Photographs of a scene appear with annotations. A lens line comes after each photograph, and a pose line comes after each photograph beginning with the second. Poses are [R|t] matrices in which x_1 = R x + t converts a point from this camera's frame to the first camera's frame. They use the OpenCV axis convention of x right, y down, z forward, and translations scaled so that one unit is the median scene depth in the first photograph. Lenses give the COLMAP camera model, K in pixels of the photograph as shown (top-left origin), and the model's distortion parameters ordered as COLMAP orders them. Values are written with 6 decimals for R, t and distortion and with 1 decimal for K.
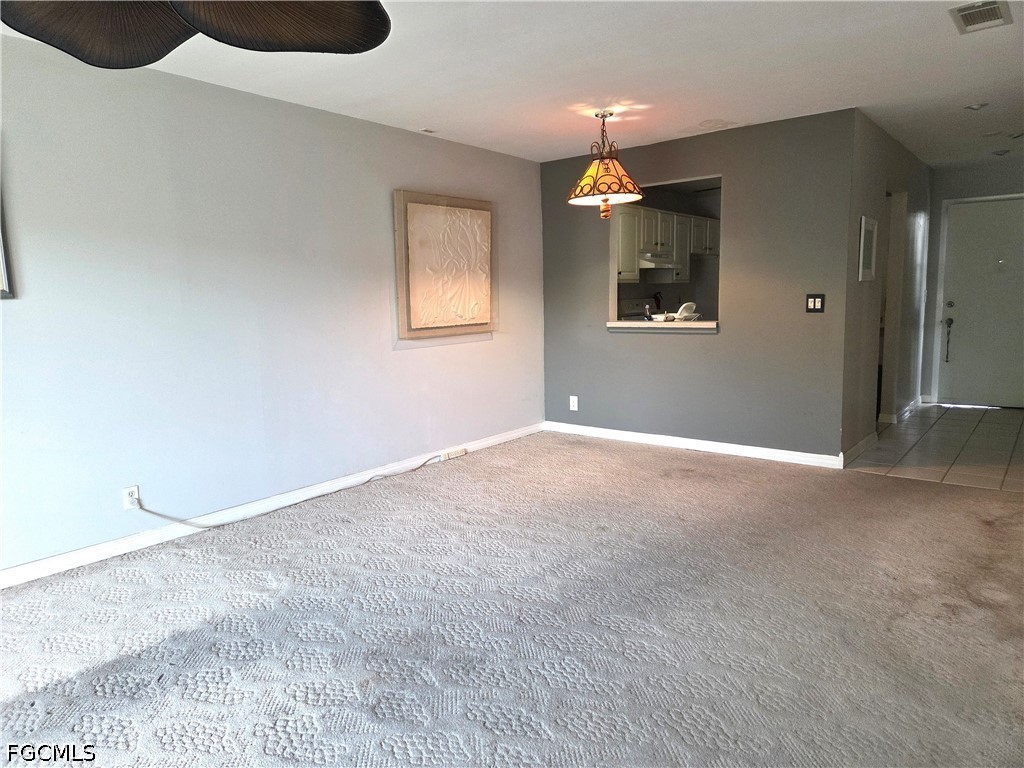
lens RADIAL K [[695.3, 0, 506.7], [0, 695.3, 381.8], [0, 0, 1]] dist [0.058098, -0.037838]
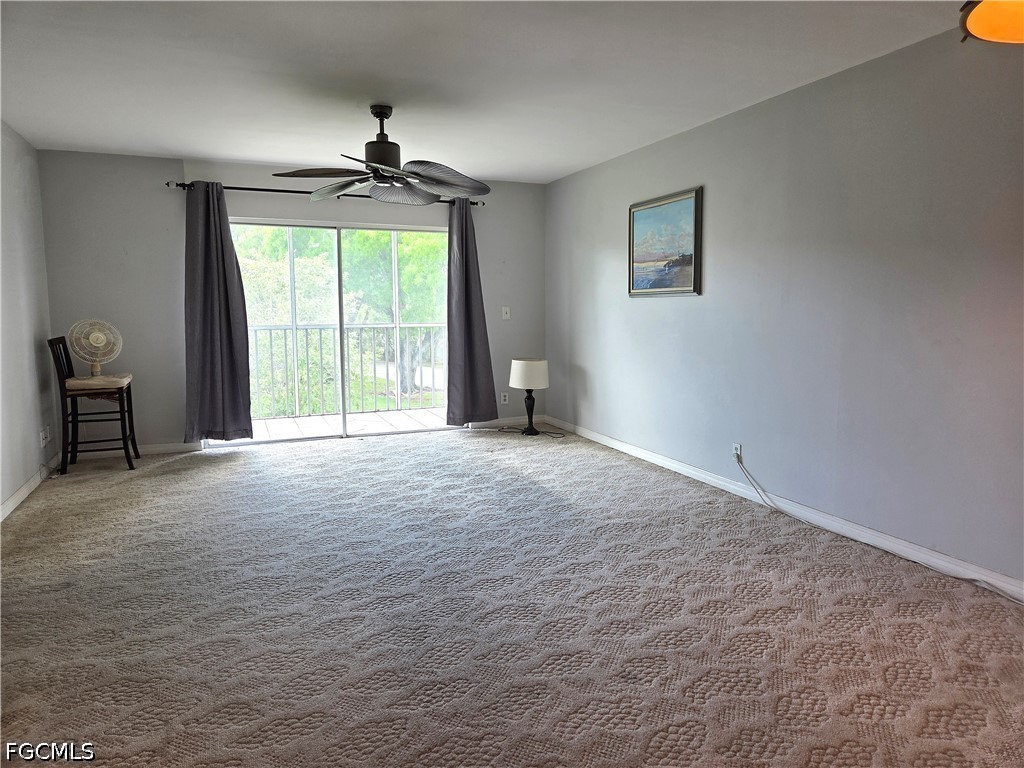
lens RADIAL K [[695.3, 0, 506.6], [0, 695.3, 384.7], [0, 0, 1]] dist [0.058098, -0.037838]
pose [[-0.505905, 0.128135, -0.853019, 0.690465], [-0.088033, 0.976072, 0.198829, -0.157857], [0.858085, 0.175683, -0.482519, 1.163777]]
